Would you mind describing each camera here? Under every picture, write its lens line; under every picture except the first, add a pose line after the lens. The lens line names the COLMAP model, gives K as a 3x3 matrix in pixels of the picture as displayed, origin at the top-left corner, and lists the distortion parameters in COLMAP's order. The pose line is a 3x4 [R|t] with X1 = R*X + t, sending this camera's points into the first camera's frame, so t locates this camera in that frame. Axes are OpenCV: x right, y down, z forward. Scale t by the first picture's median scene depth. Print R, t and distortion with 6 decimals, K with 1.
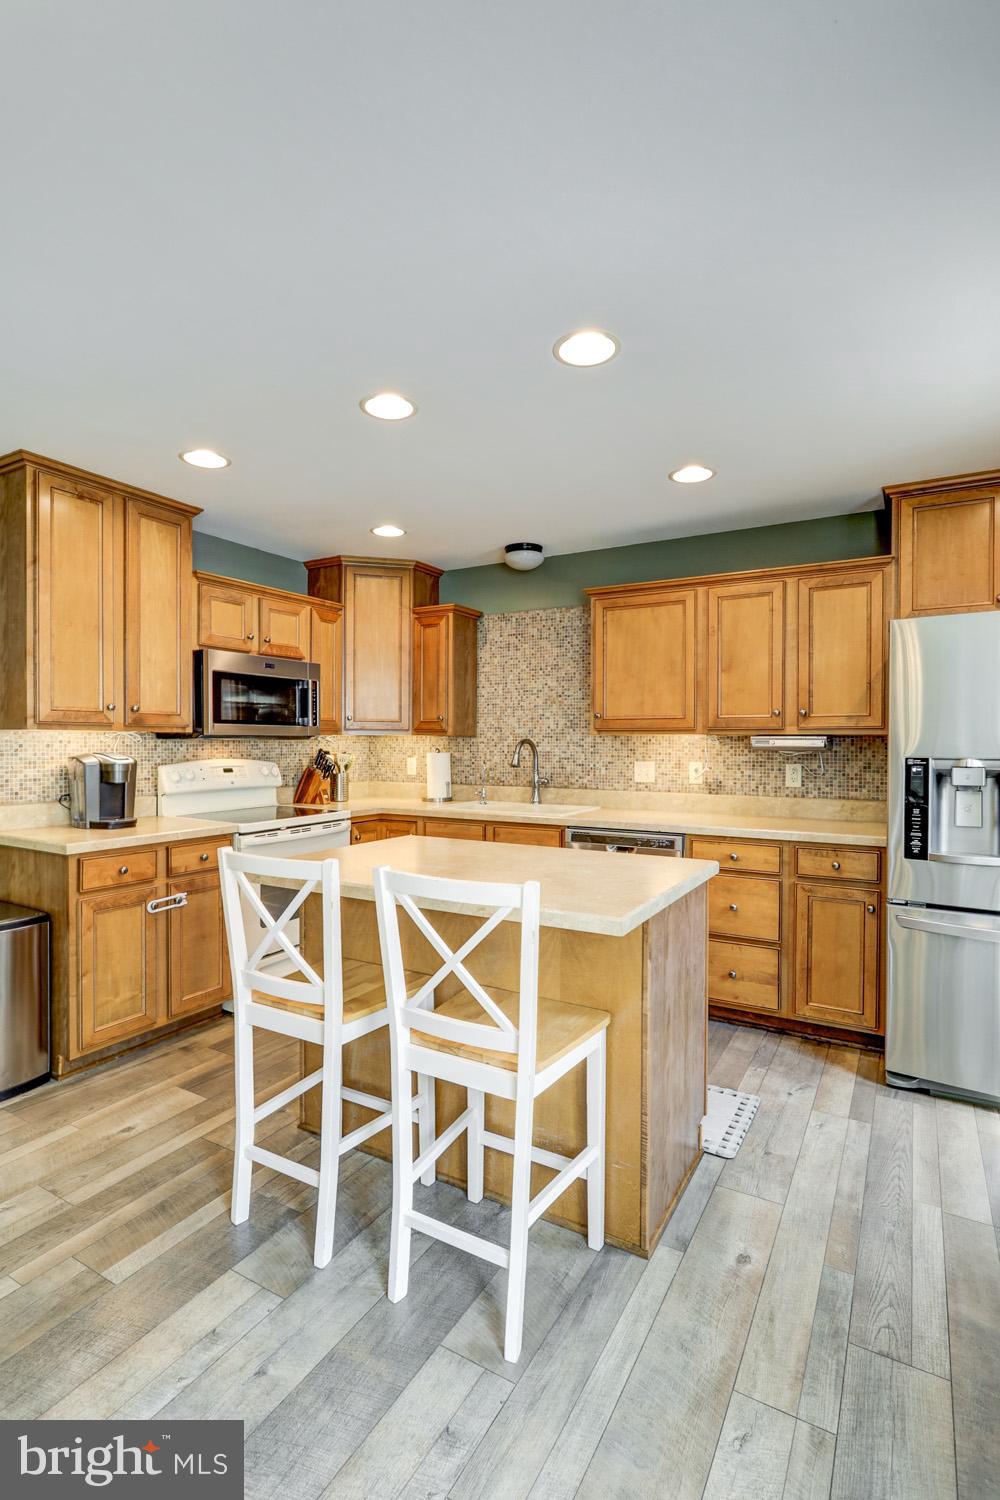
lens RADIAL K [[726.4, 0, 427.8], [0, 726.4, 743.3], [0, 0, 1]] dist [0.000964, 0.001774]
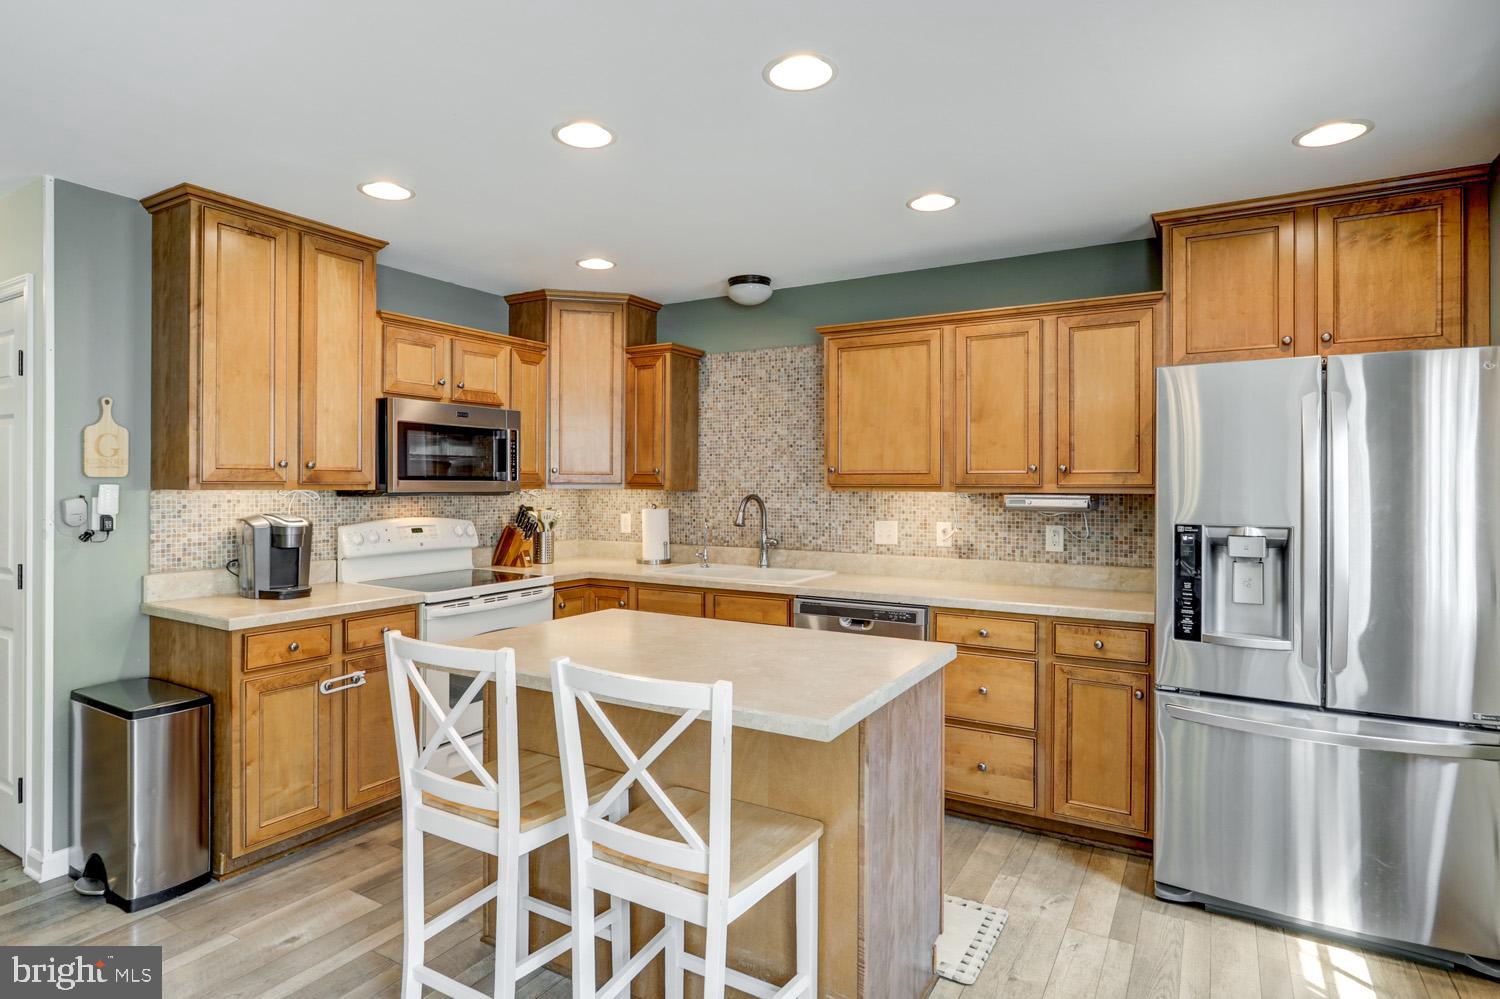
lens RADIAL K [[816.1, 0, 640.0], [0, 816.1, 475.9], [0, 0, 1]] dist [-0.005407, 0.002871]
pose [[0.999669, 0.001079, -0.025718, 0.033944], [-0.001382, 0.999930, -0.011760, -0.024235], [0.025704, 0.011791, 0.999600, -0.000543]]
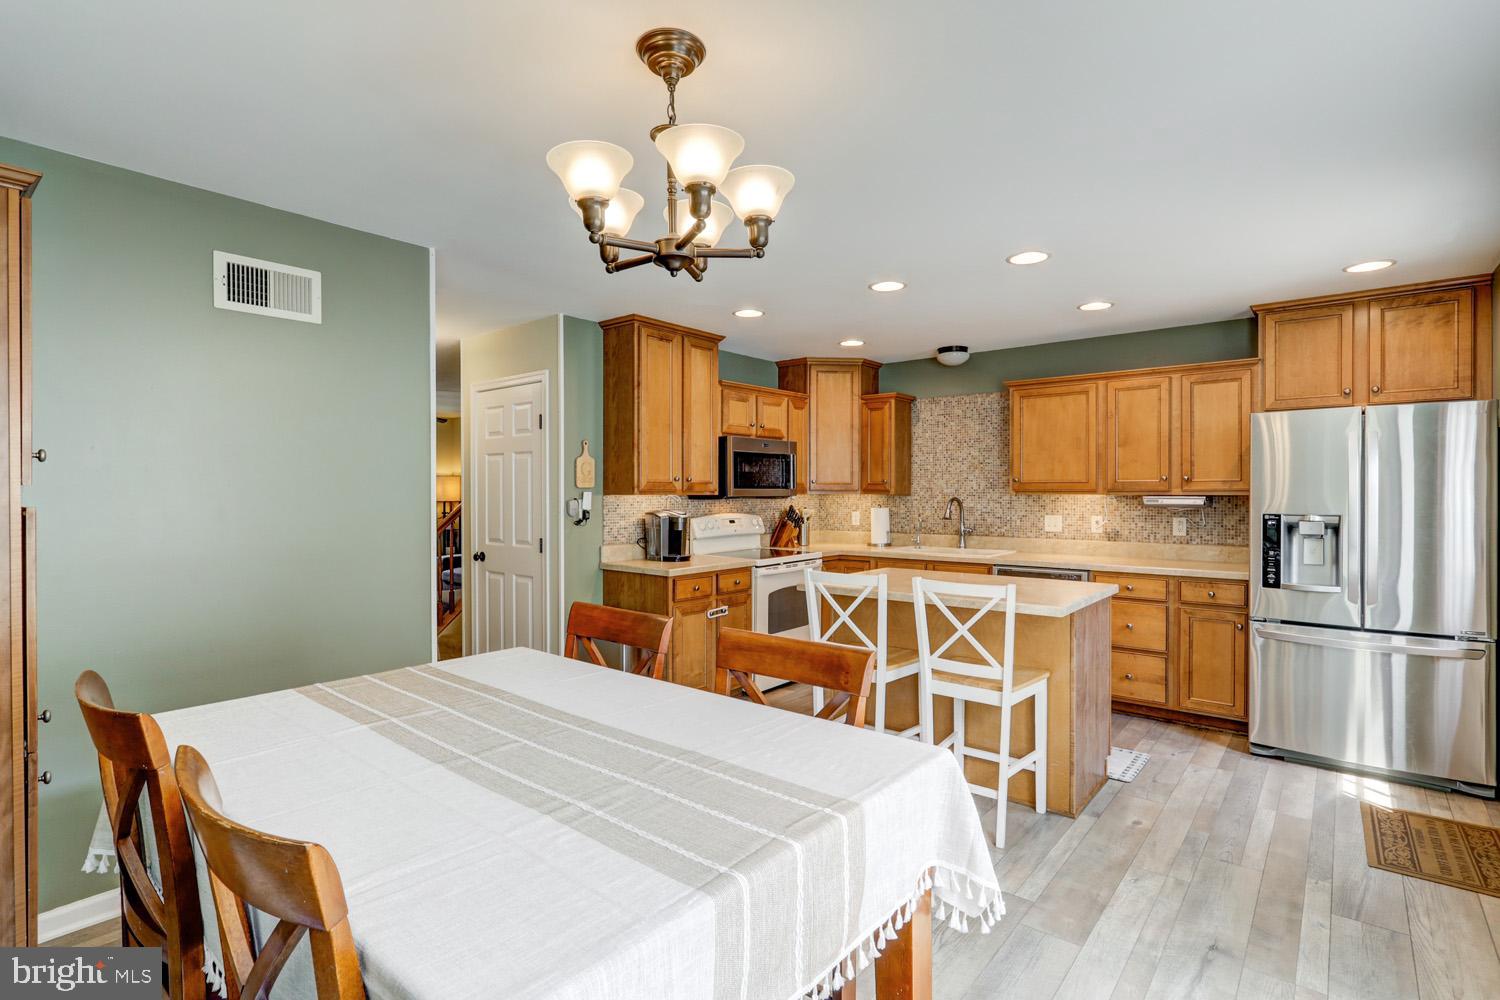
lens RADIAL K [[726.4, 0, 701.1], [0, 726.4, 491.1], [0, 0, 1]] dist [0.000964, 0.001774]
pose [[0.991148, -0.003772, -0.132709, -0.196026], [0.003402, 0.999990, -0.003013, -0.021196], [0.132719, 0.002535, 0.991150, -0.464563]]
